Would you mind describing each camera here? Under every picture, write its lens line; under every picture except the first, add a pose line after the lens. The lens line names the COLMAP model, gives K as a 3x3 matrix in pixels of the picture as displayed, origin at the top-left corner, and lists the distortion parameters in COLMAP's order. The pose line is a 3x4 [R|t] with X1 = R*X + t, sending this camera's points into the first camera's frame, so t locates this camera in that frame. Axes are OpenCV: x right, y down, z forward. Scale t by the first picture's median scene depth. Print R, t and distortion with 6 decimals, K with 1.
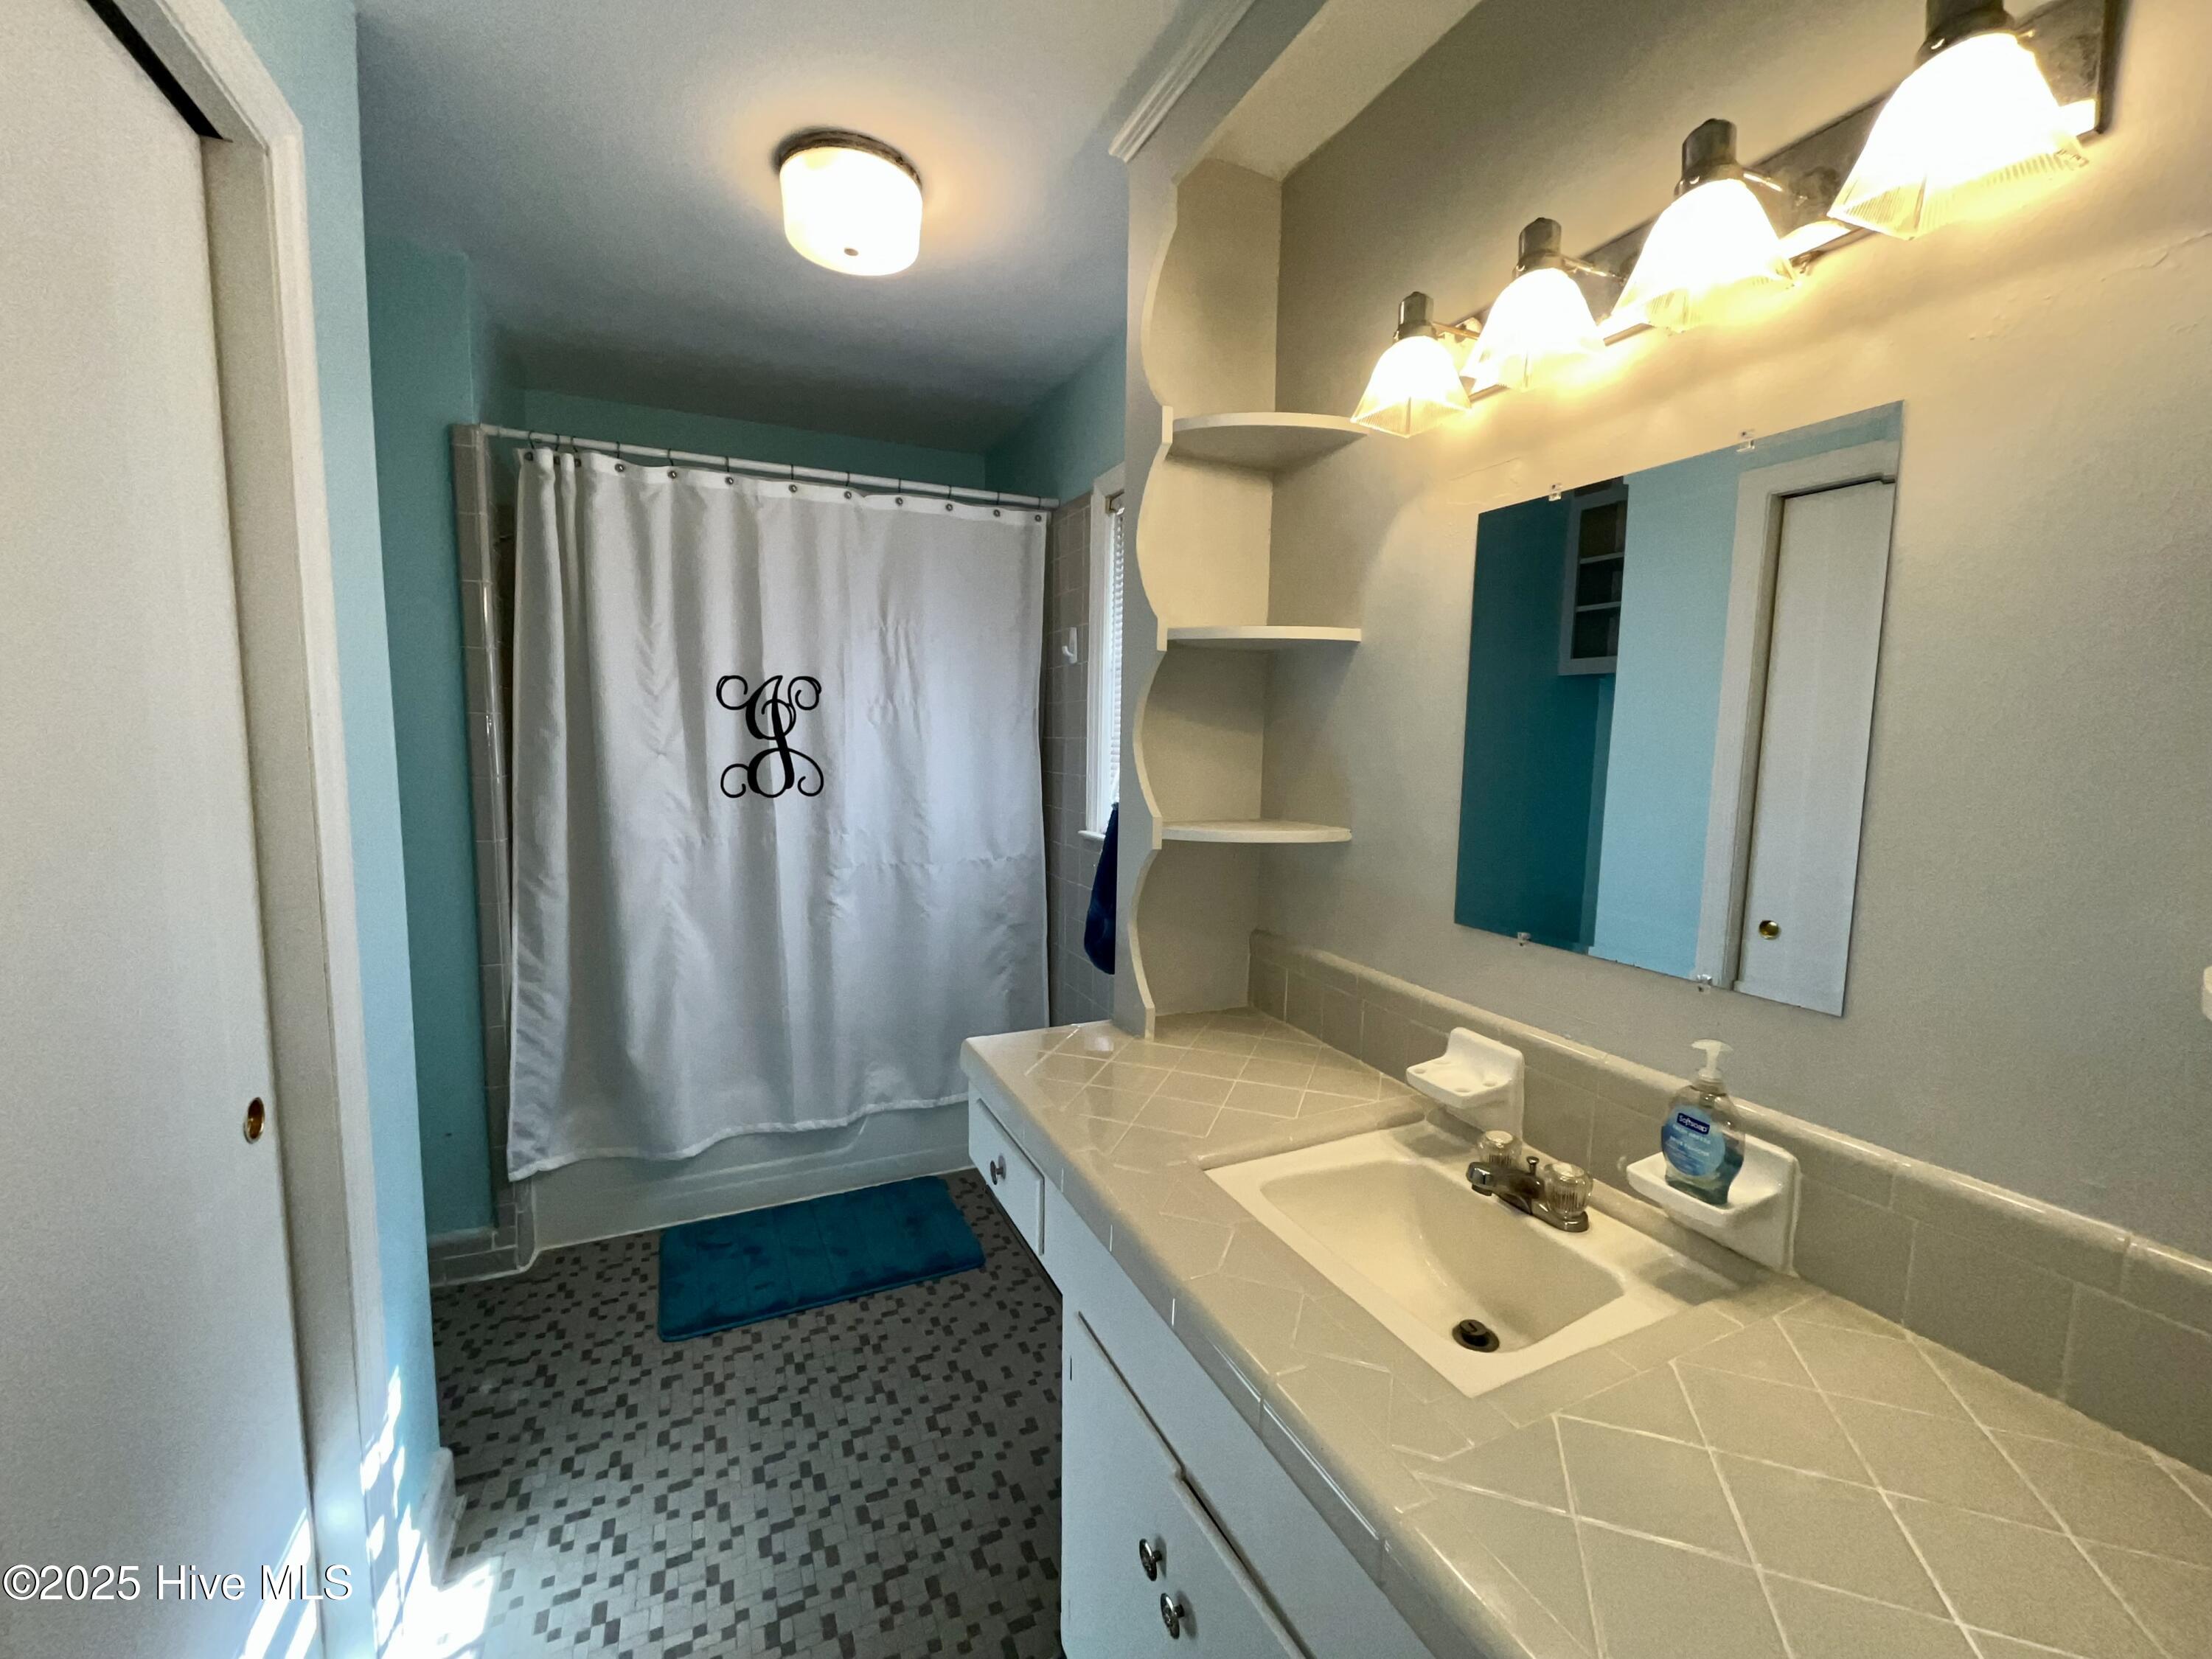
lens RADIAL K [[898.8, 0, 1097.2], [0, 898.8, 828.0], [0, 0, 1]] dist [-0.000723, -0.000565]
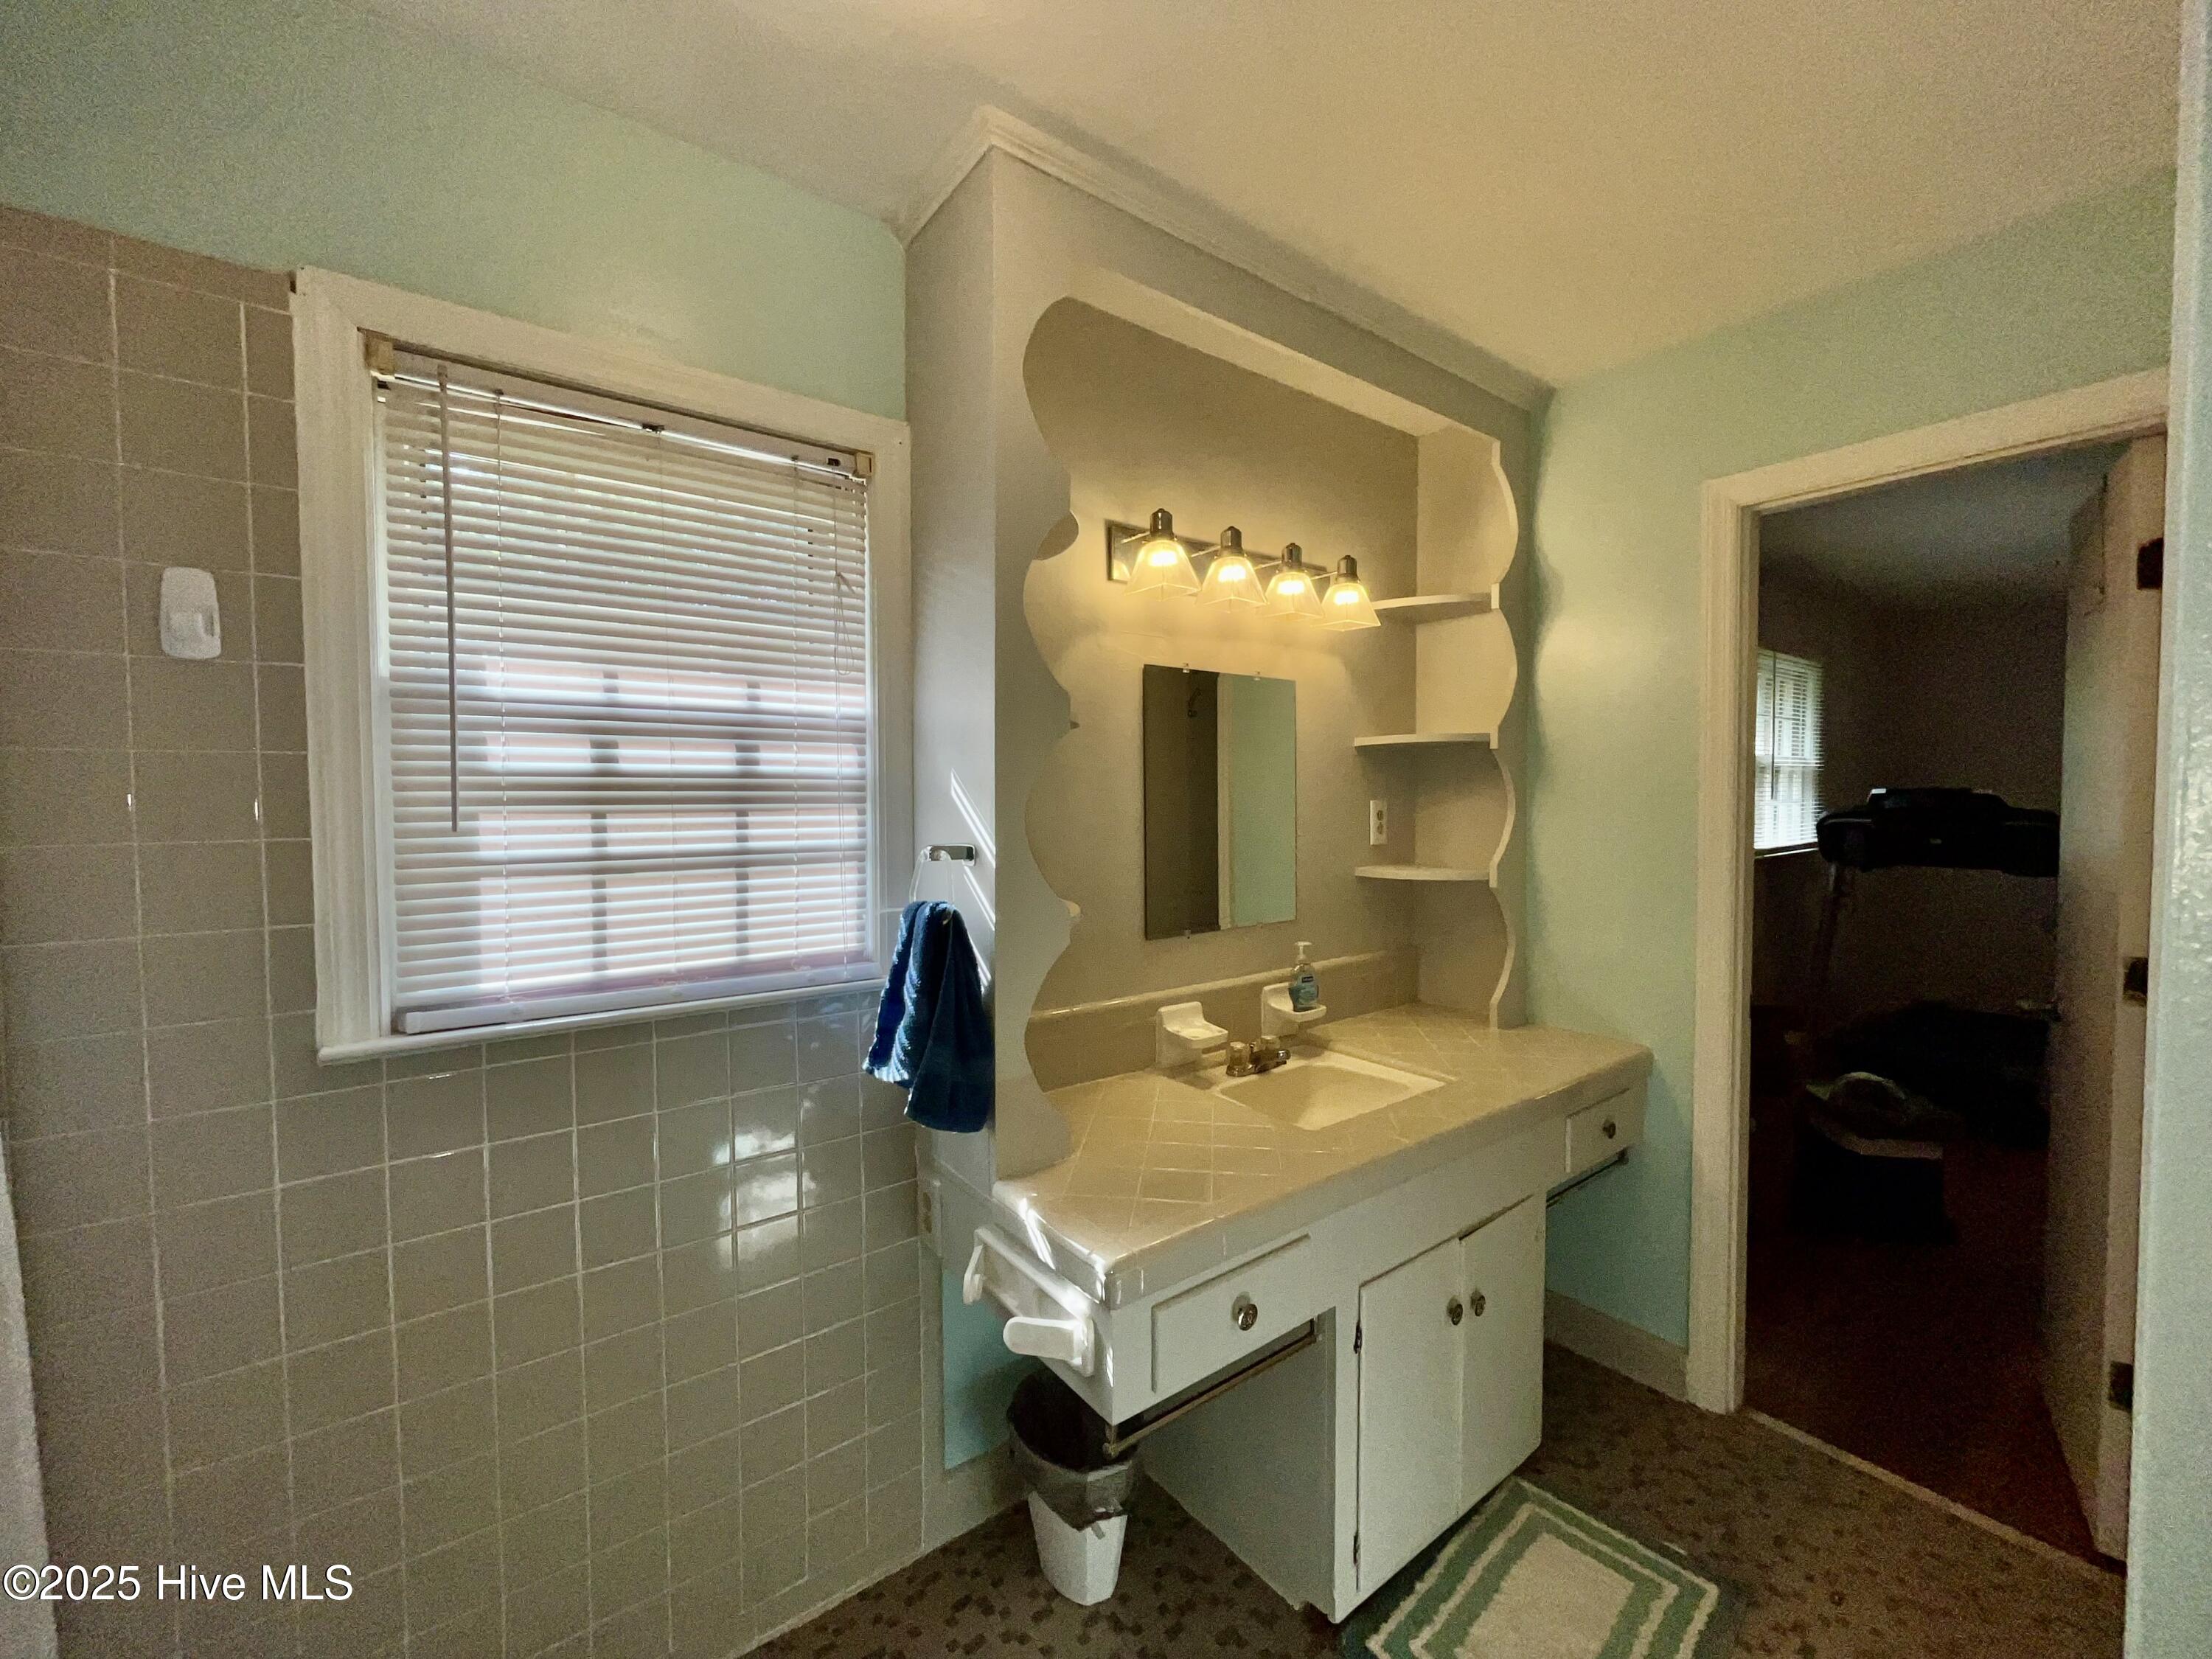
lens RADIAL K [[898.8, 0, 1097.2], [0, 898.8, 828.0], [0, 0, 1]] dist [-0.000723, -0.000565]
pose [[-0.202104, -0.043568, 0.978394, -1.102598], [0.102180, 0.992620, 0.065308, -0.195214], [-0.974019, 0.113172, -0.196161, 1.483761]]
